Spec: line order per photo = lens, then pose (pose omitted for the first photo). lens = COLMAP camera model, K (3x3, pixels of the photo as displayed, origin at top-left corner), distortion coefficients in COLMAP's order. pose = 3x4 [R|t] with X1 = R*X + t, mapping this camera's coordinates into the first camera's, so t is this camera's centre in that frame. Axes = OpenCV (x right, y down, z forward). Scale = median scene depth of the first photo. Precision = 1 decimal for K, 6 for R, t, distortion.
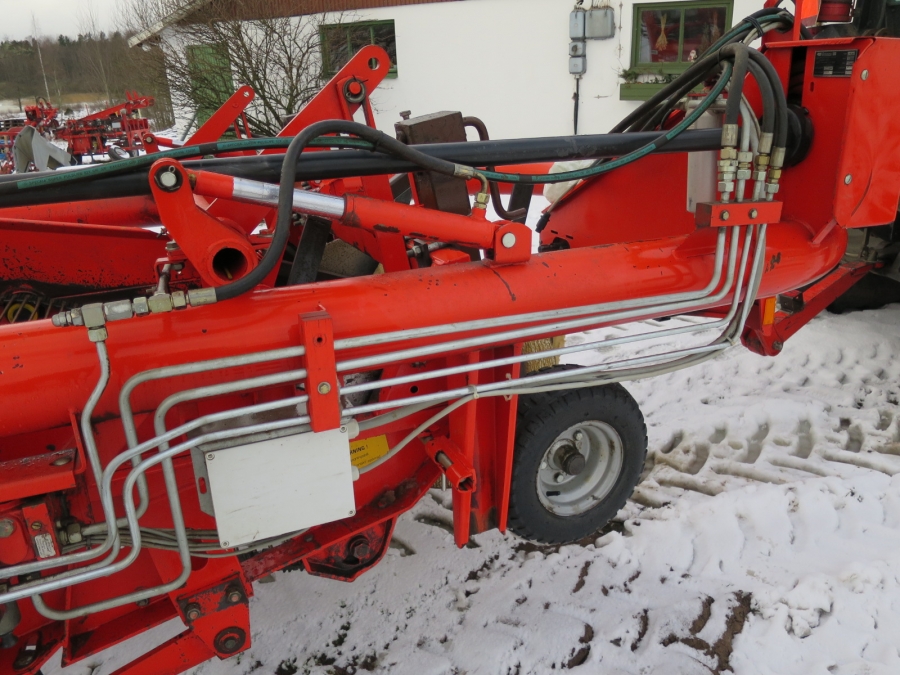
lens RADIAL K [[705.0, 0, 455.3], [0, 705.0, 339.2], [0, 0, 1]] dist [-0.054280, 0.020602]
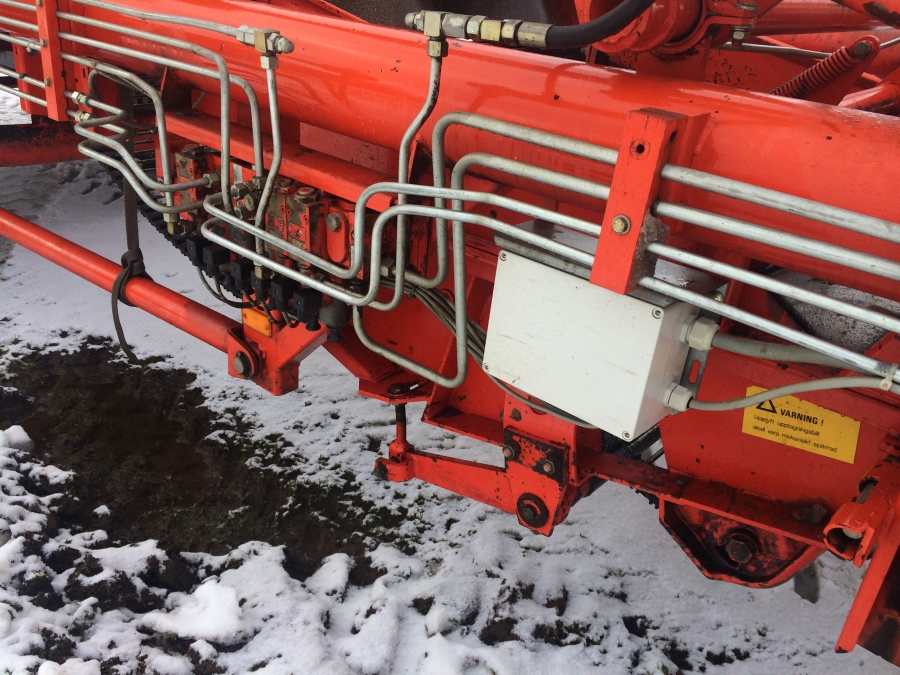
lens RADIAL K [[788.4, 0, 453.0], [0, 788.4, 339.2], [0, 0, 1]] dist [0.095574, -0.120014]
pose [[0.416189, 0.462820, -0.782677, 0.224410], [-0.386500, 0.869181, 0.308451, -0.003702], [0.823046, 0.174131, 0.540624, 0.283157]]
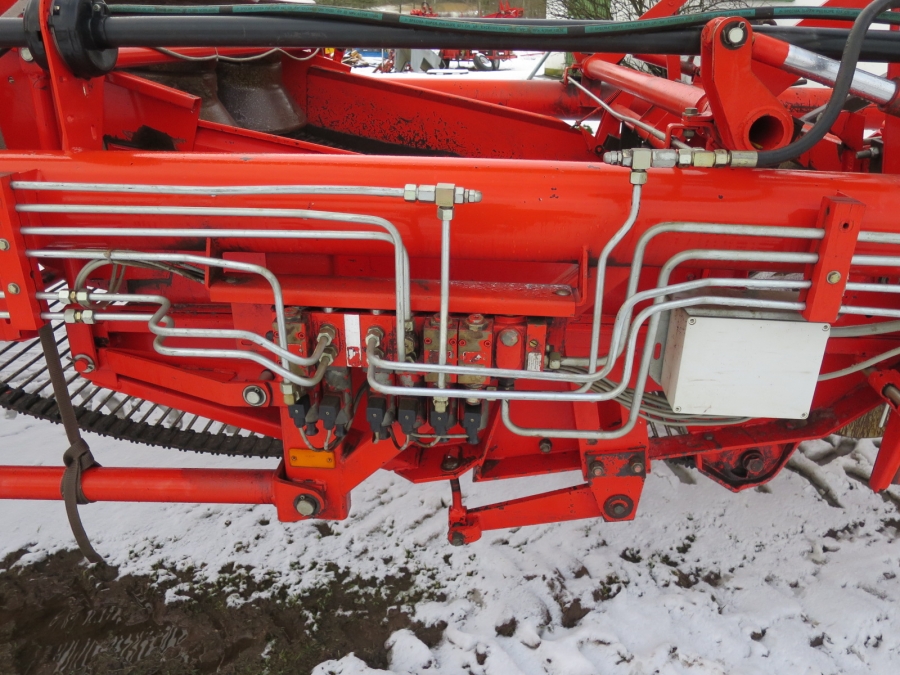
lens RADIAL K [[705.0, 0, 437.6], [0, 705.0, 344.1], [0, 0, 1]] dist [-0.054280, 0.020602]
pose [[0.887028, 0.235504, -0.397139, -0.156963], [-0.194700, 0.970710, 0.140763, 0.075948], [0.418657, -0.047537, 0.906899, -0.050072]]
